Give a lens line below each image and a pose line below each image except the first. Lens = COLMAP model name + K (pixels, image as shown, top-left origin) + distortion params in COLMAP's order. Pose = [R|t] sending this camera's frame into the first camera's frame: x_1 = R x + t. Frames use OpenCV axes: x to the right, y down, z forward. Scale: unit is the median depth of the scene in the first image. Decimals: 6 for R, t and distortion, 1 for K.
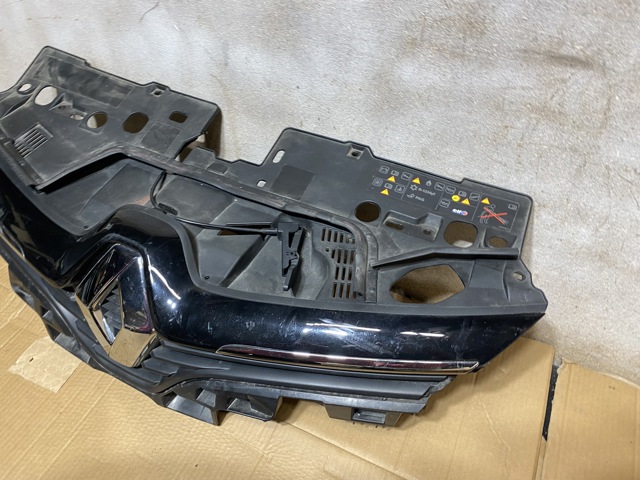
lens RADIAL K [[488.2, 0, 322.2], [0, 488.2, 245.2], [0, 0, 1]] dist [0.022353, -0.025647]
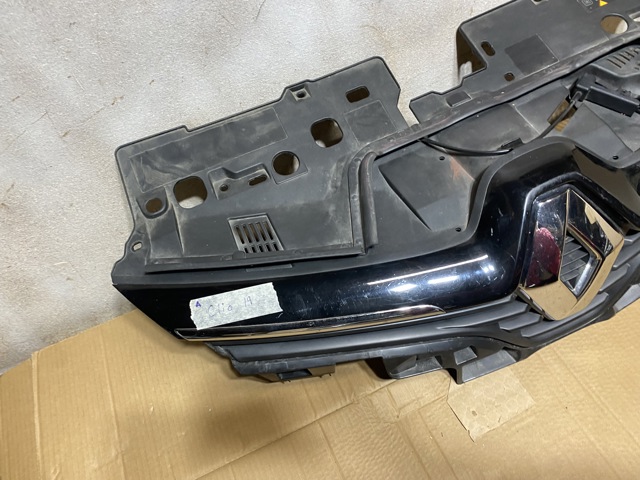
lens RADIAL K [[488.2, 0, 320.4], [0, 488.2, 245.7], [0, 0, 1]] dist [0.022353, -0.025647]
pose [[0.636734, -0.686015, 0.352070, -0.950567], [0.662570, 0.720322, 0.205274, -0.344044], [-0.394424, 0.102566, 0.913187, 0.357558]]
